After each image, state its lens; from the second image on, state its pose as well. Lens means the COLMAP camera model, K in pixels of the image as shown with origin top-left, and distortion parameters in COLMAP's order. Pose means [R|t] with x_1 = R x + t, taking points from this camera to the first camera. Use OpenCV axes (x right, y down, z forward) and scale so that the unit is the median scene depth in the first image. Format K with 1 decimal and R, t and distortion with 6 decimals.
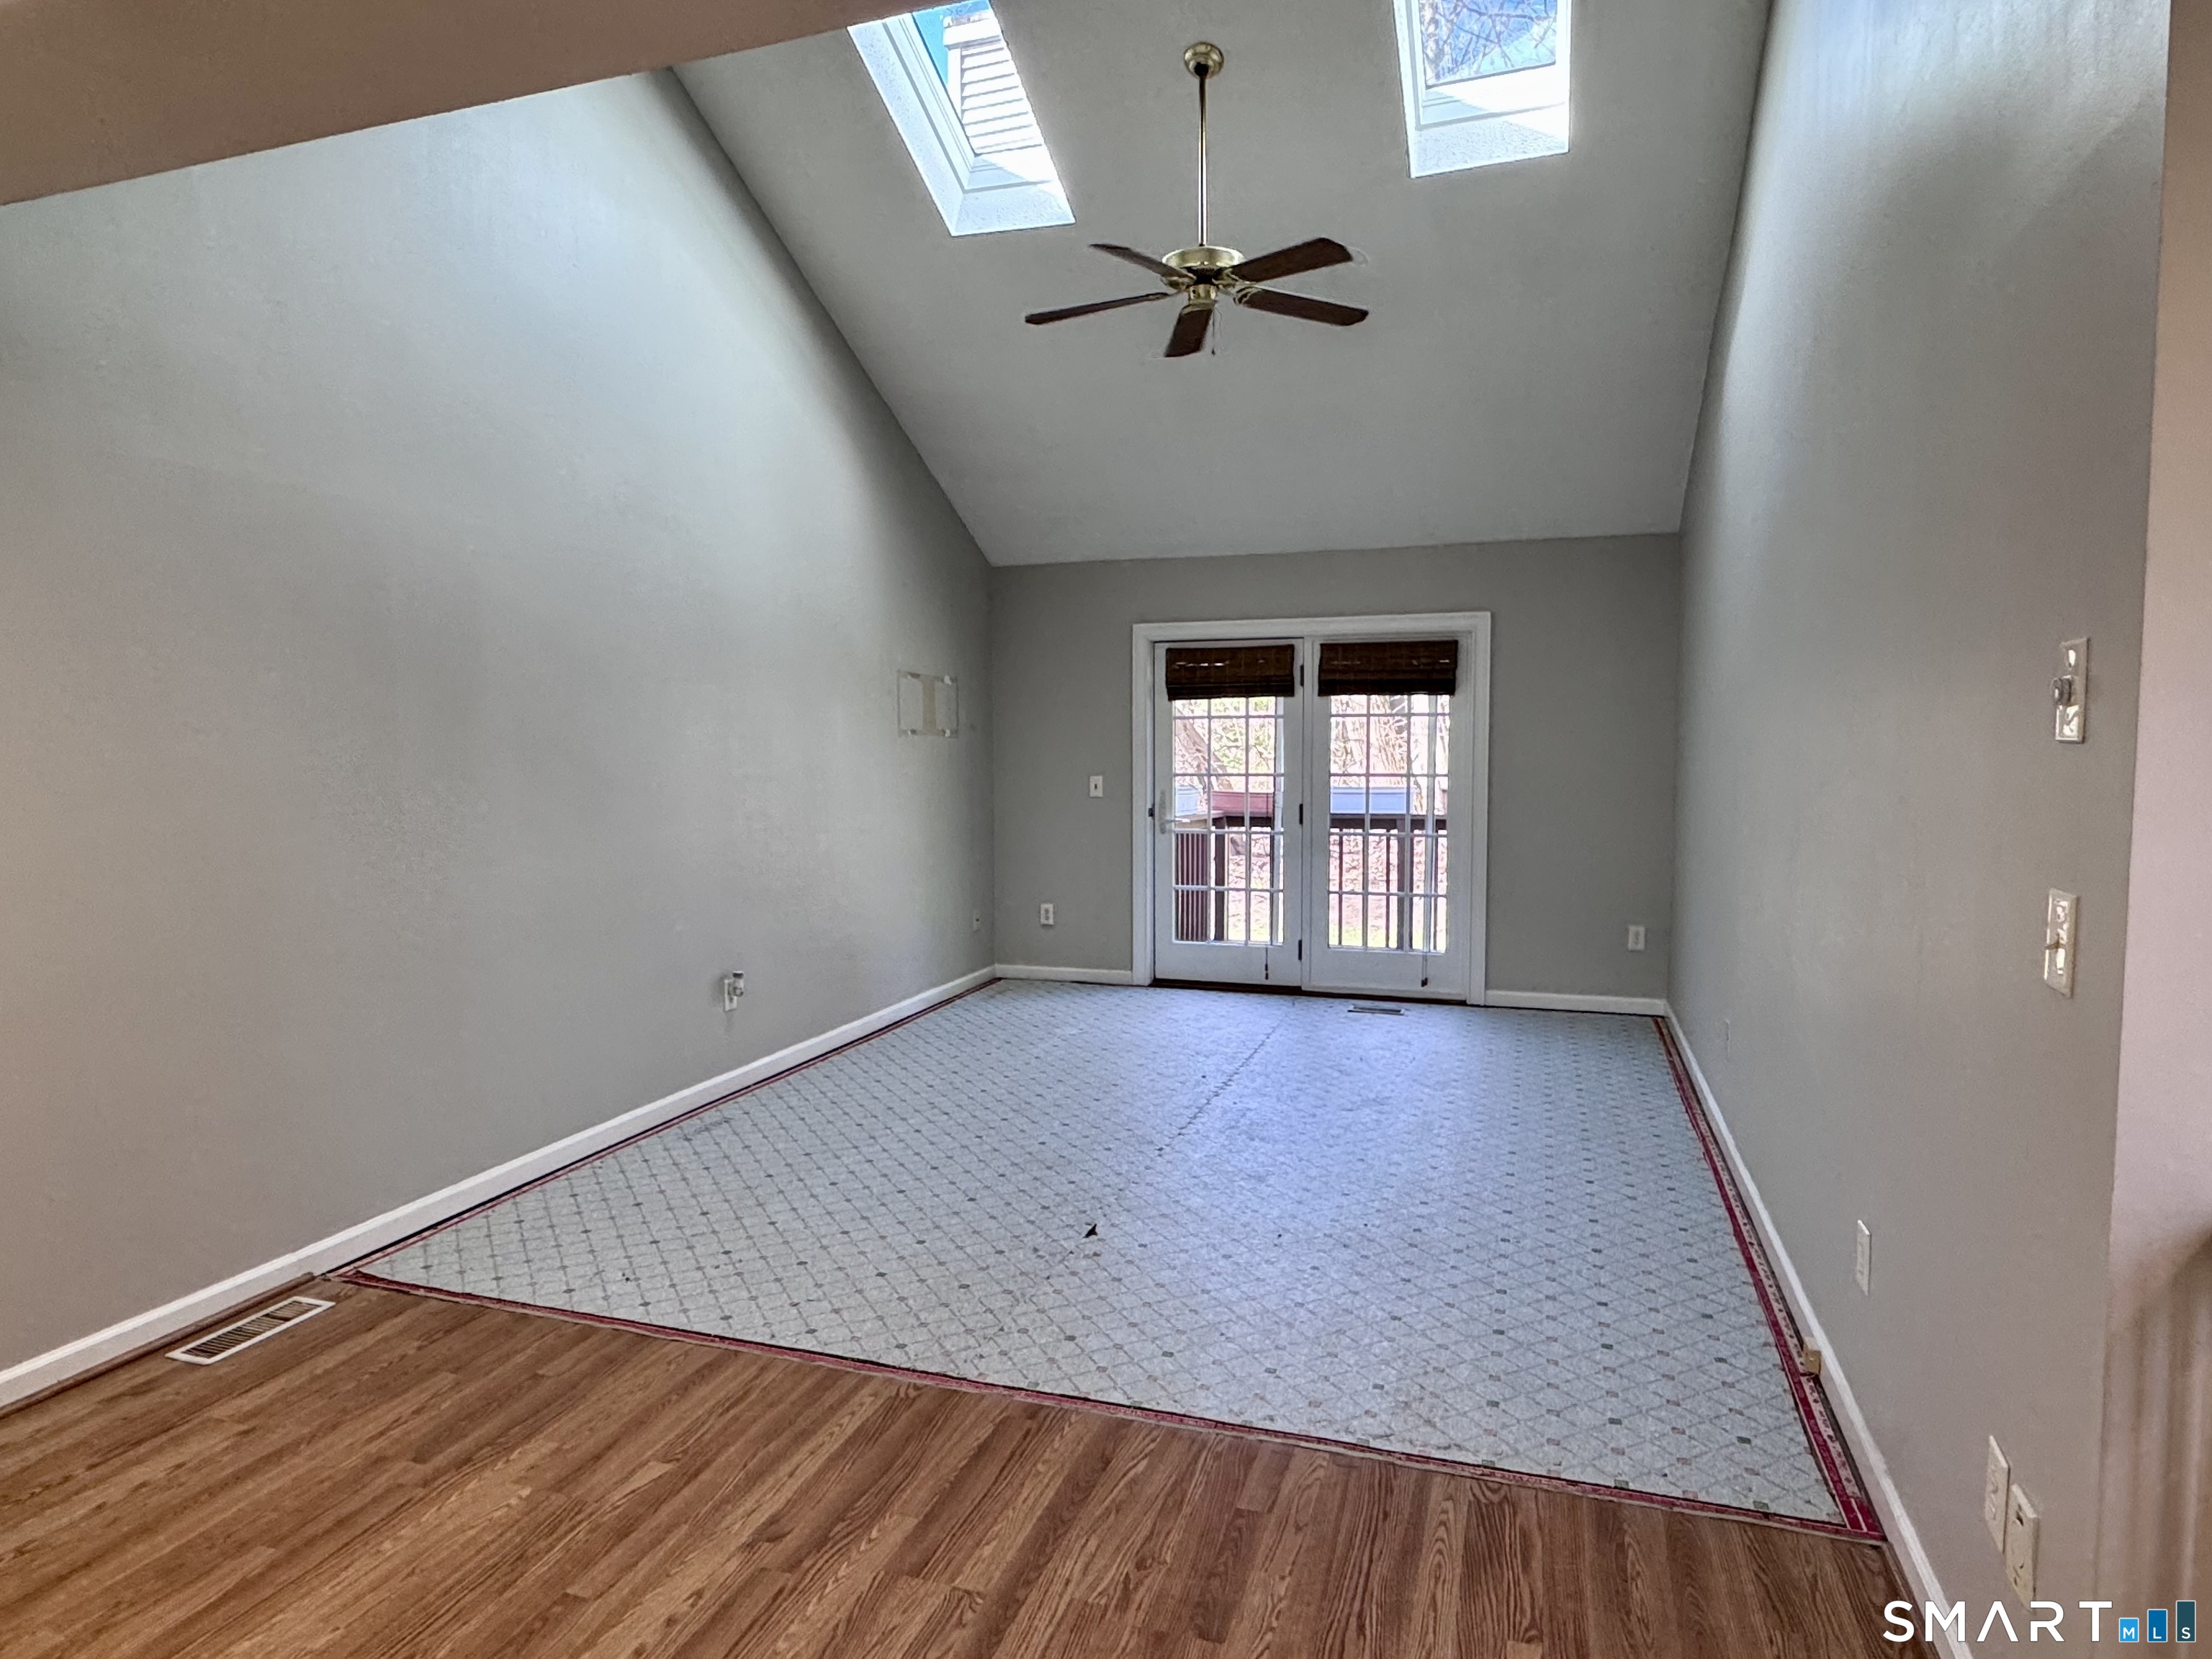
lens RADIAL K [[1310.7, 0, 1101.0], [0, 1310.7, 830.5], [0, 0, 1]] dist [-0.008478, 0.004571]
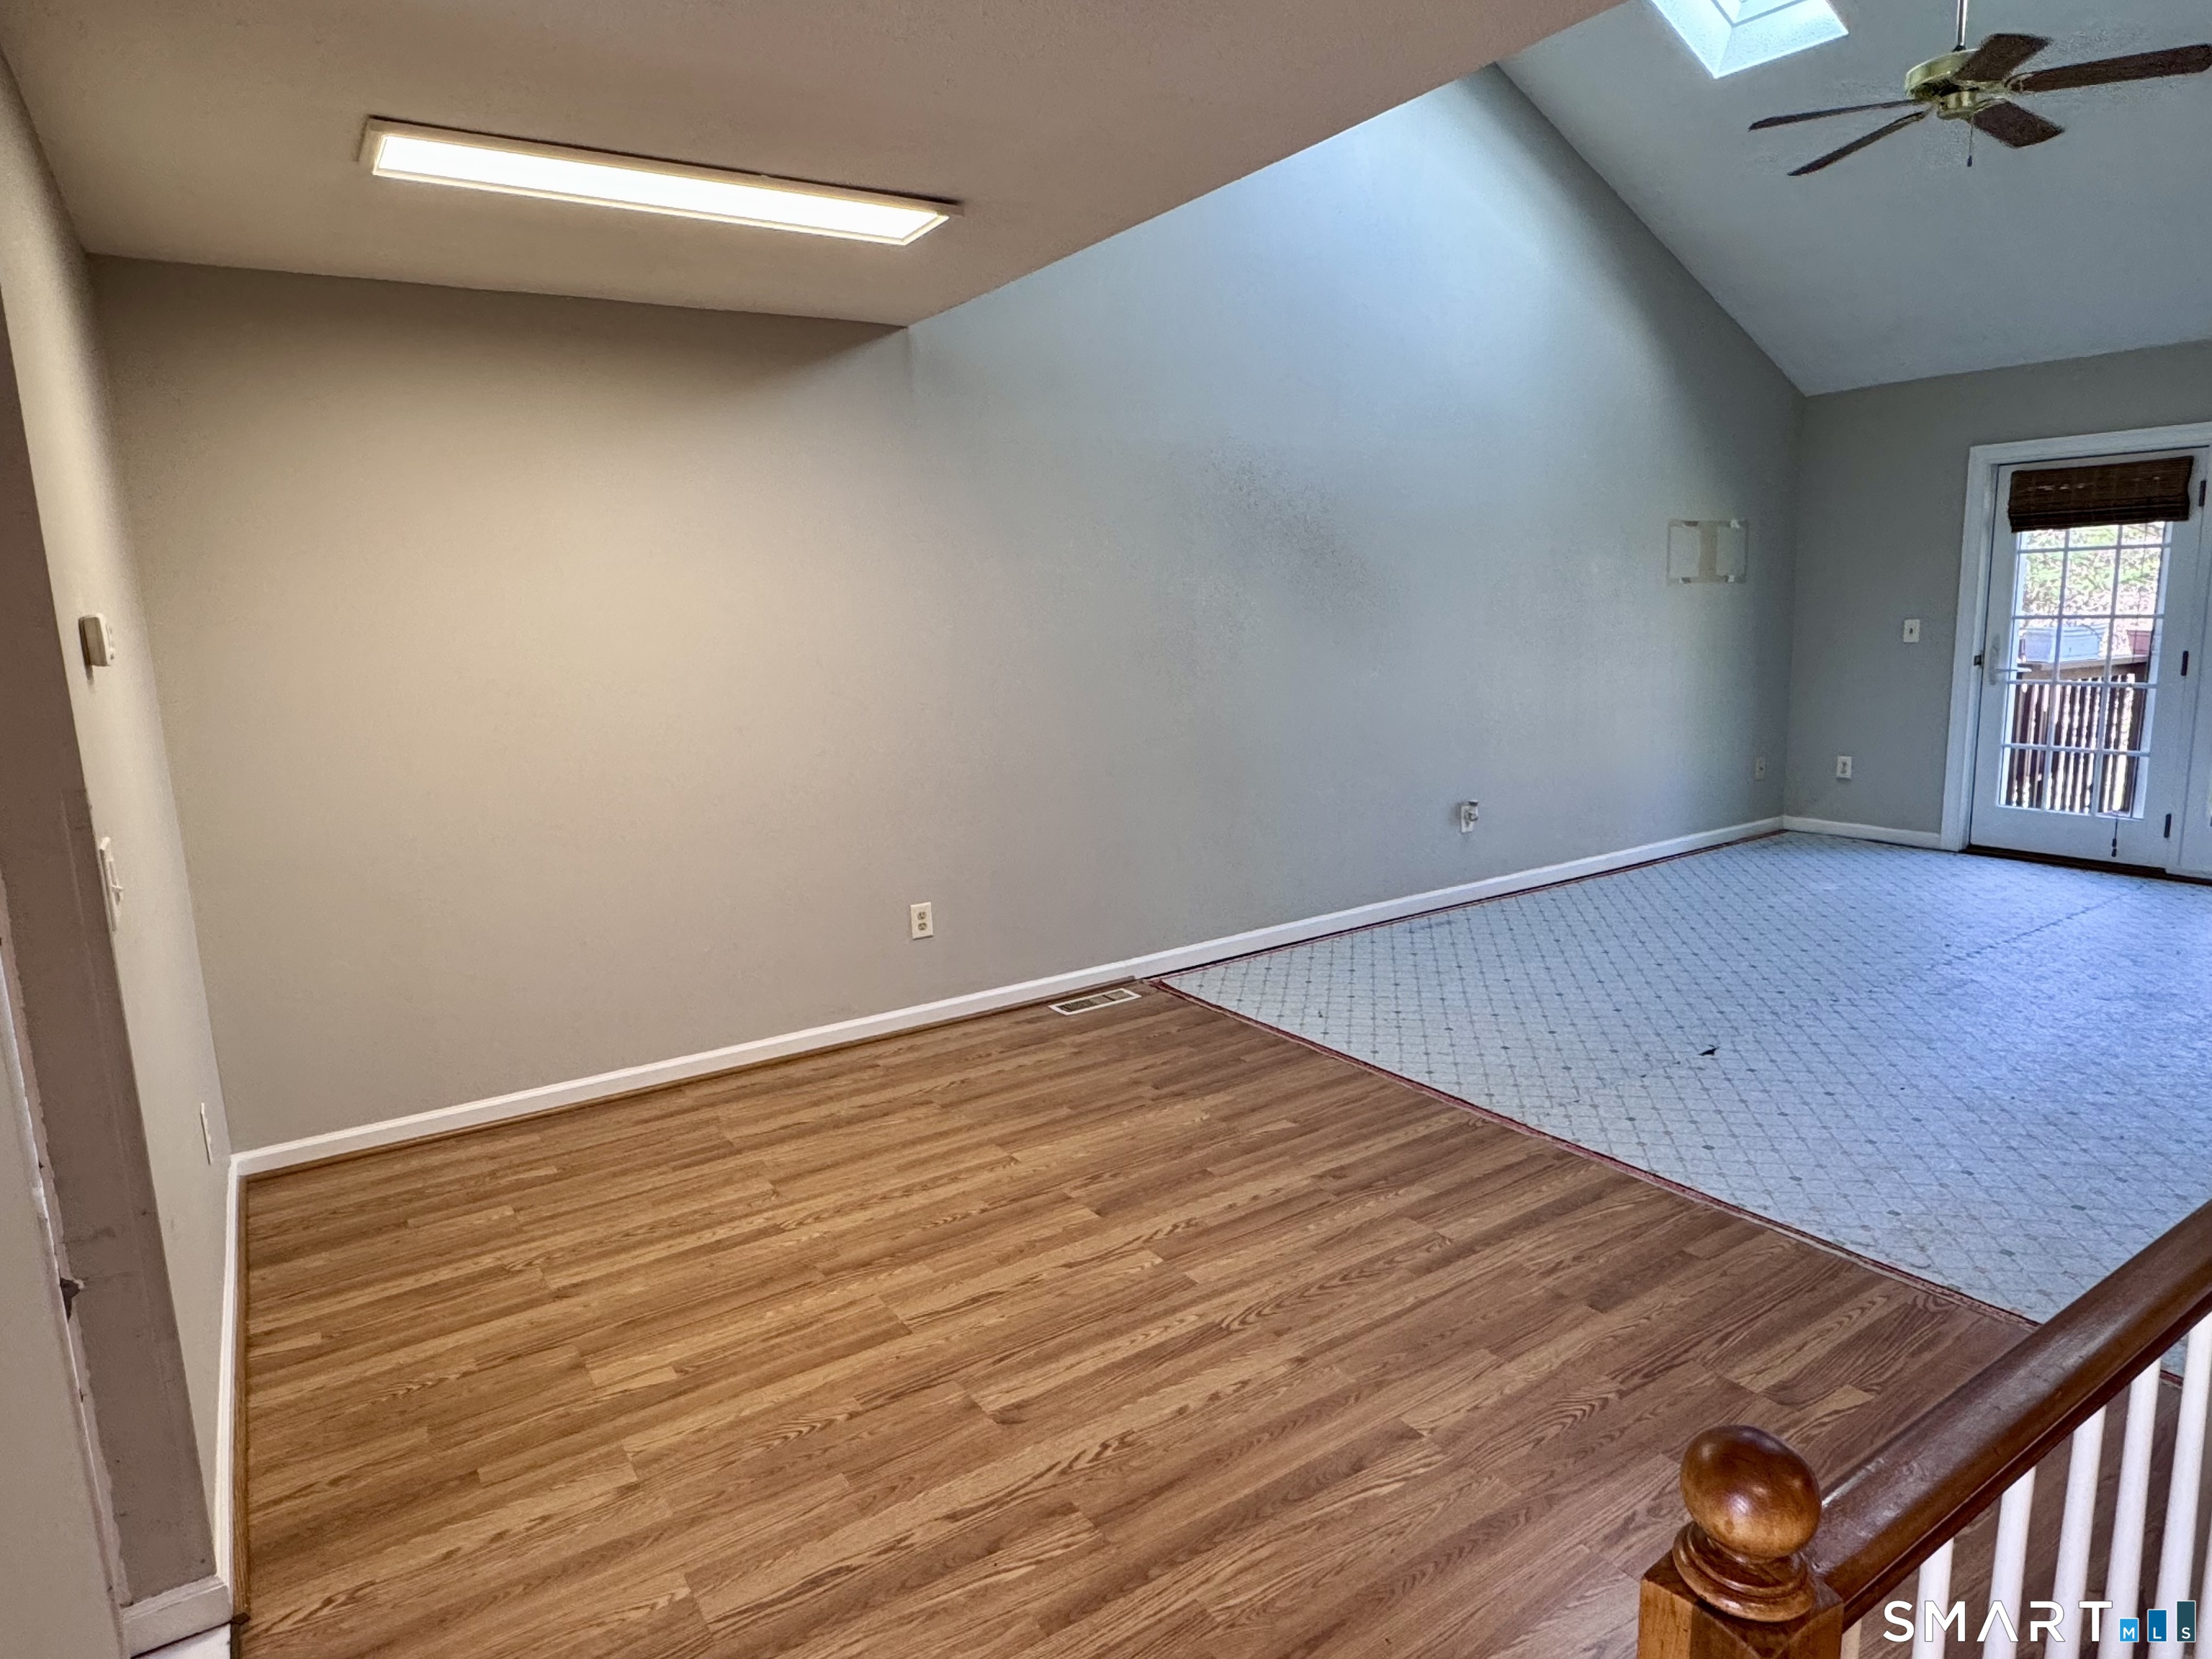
lens RADIAL K [[1321.4, 0, 1100.3], [0, 1321.4, 825.7], [0, 0, 1]] dist [-0.003076, 0.002016]
pose [[0.785125, 0.080998, -0.614018, 0.277144], [-0.006008, 0.992360, 0.123226, -0.019608], [0.619308, -0.093059, 0.779614, -0.185950]]
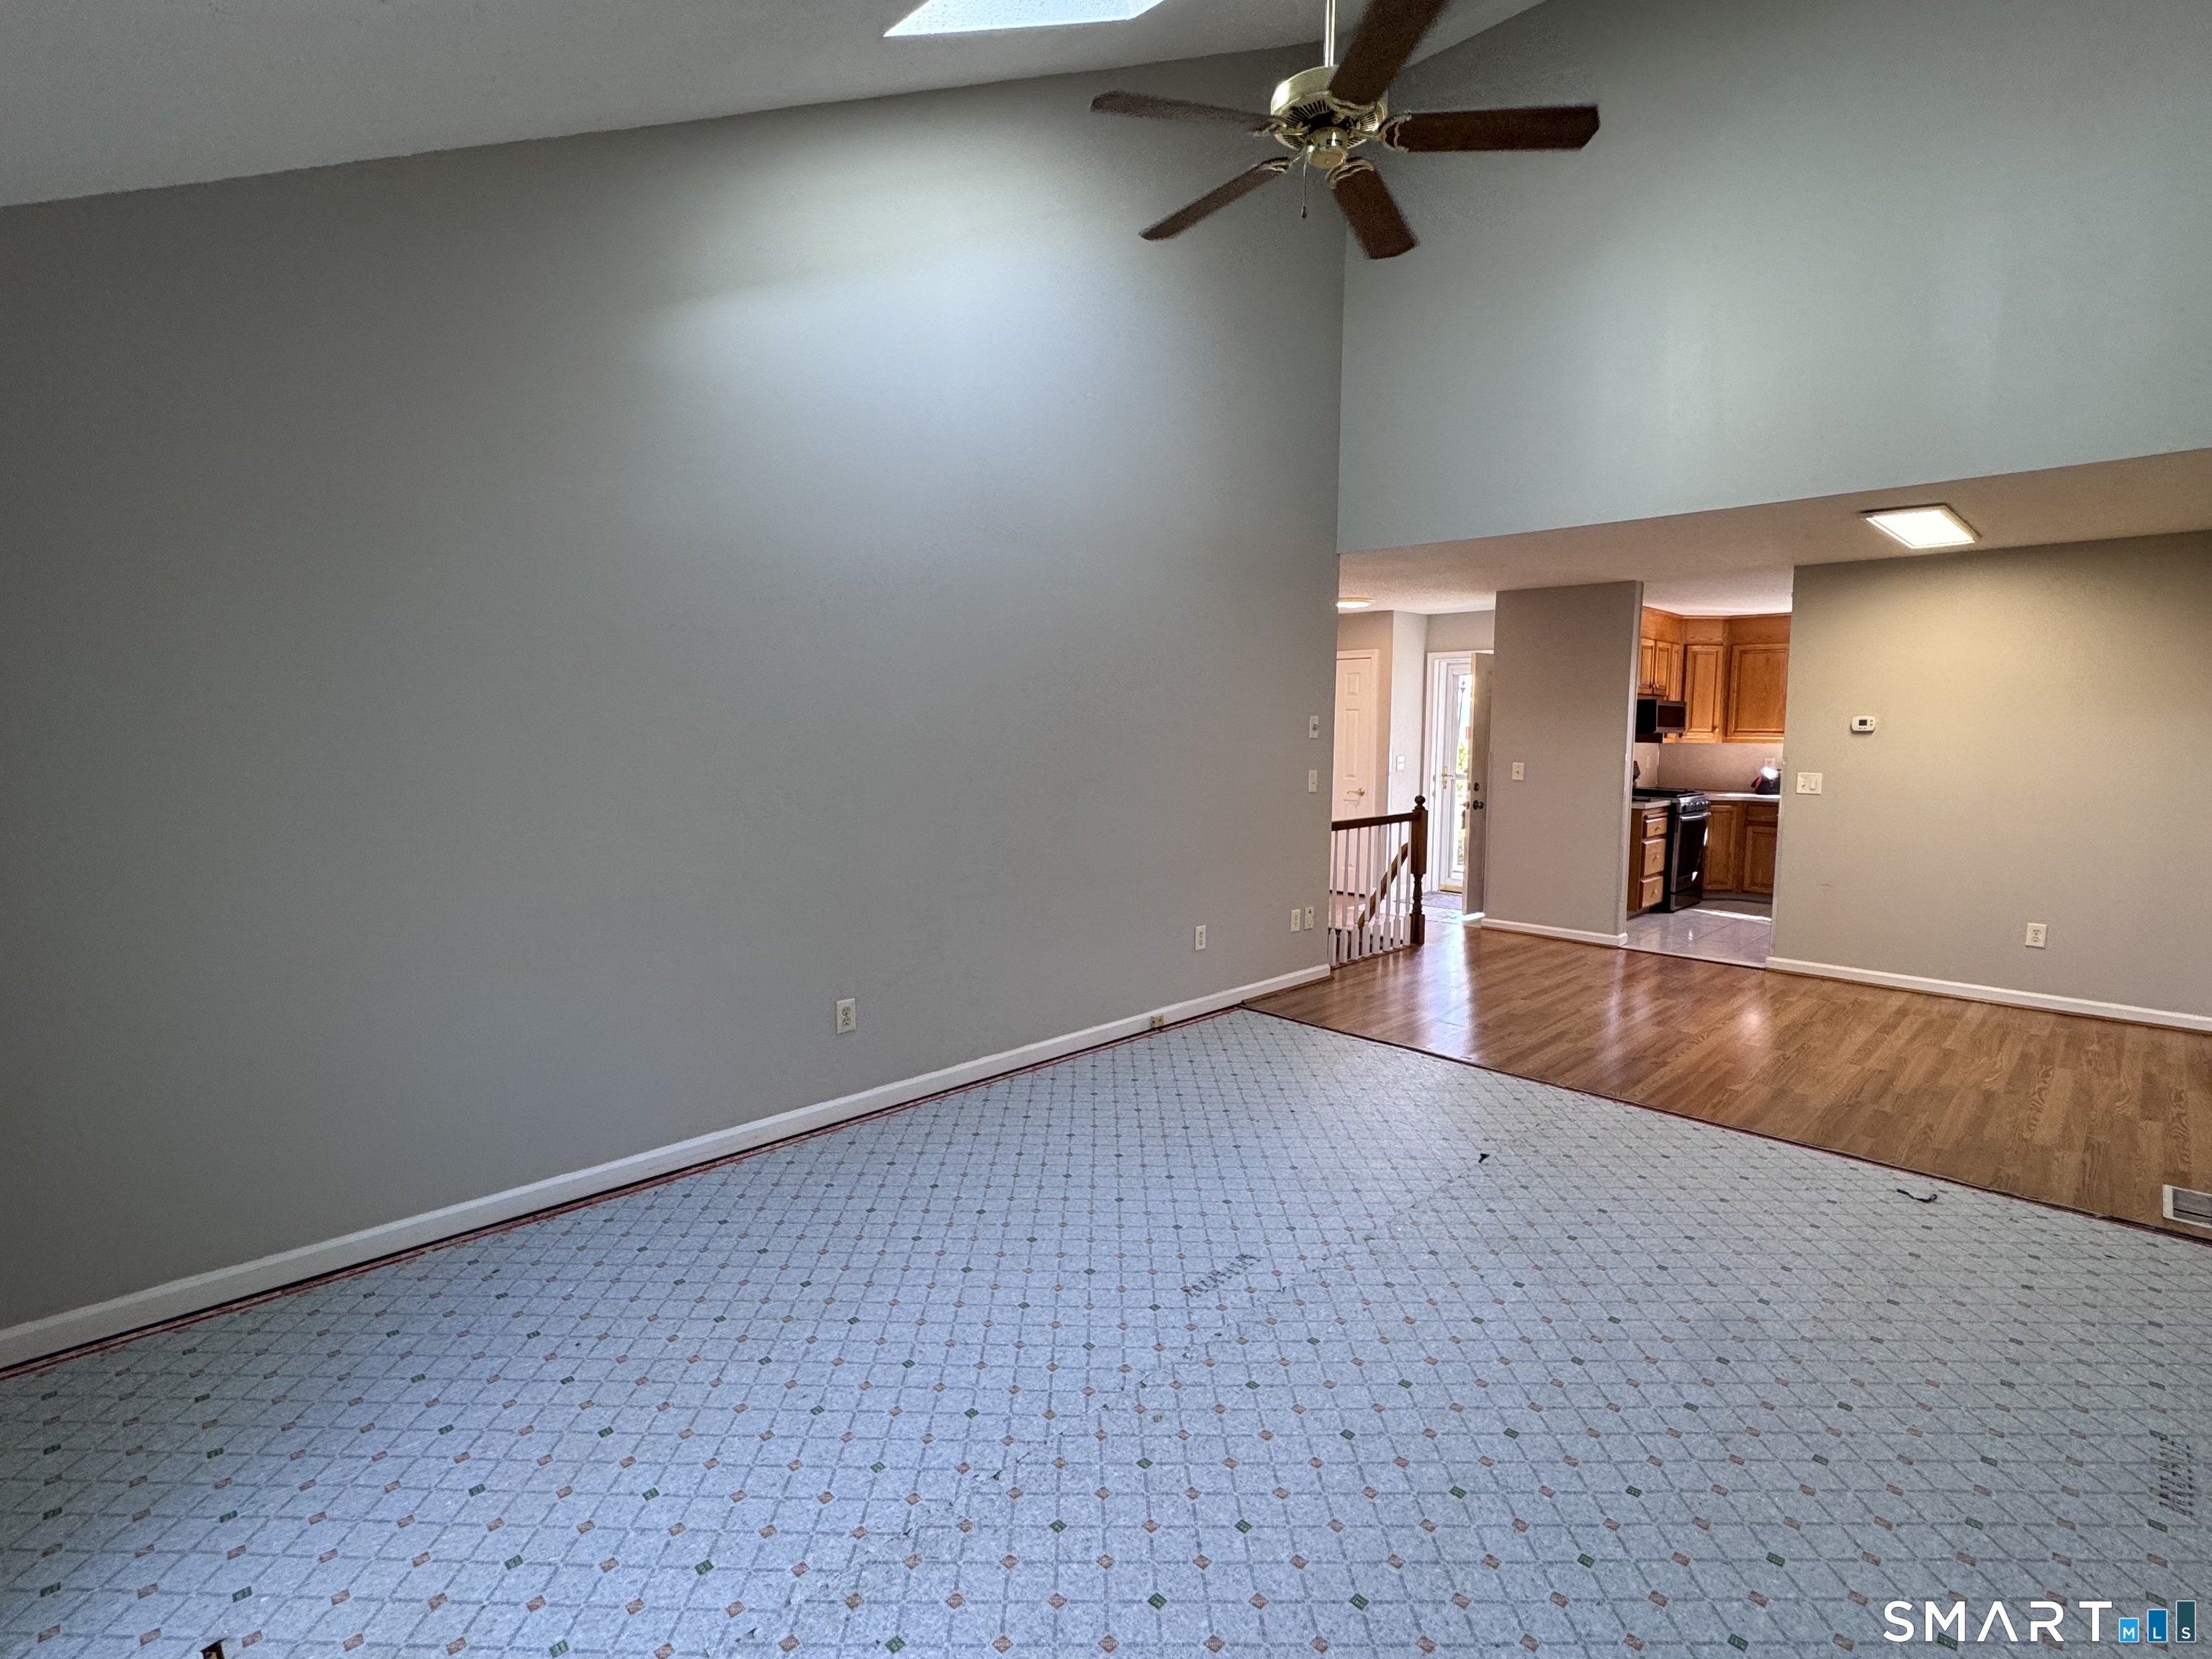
lens RADIAL K [[1044.5, 0, 1106.0], [0, 1044.5, 829.5], [0, 0, 1]] dist [-0.001923, -0.000565]
pose [[-0.895653, -0.046107, 0.442357, -0.112266], [0.027156, 0.987087, 0.157867, -0.157961], [-0.443924, 0.153407, -0.882835, 2.084524]]
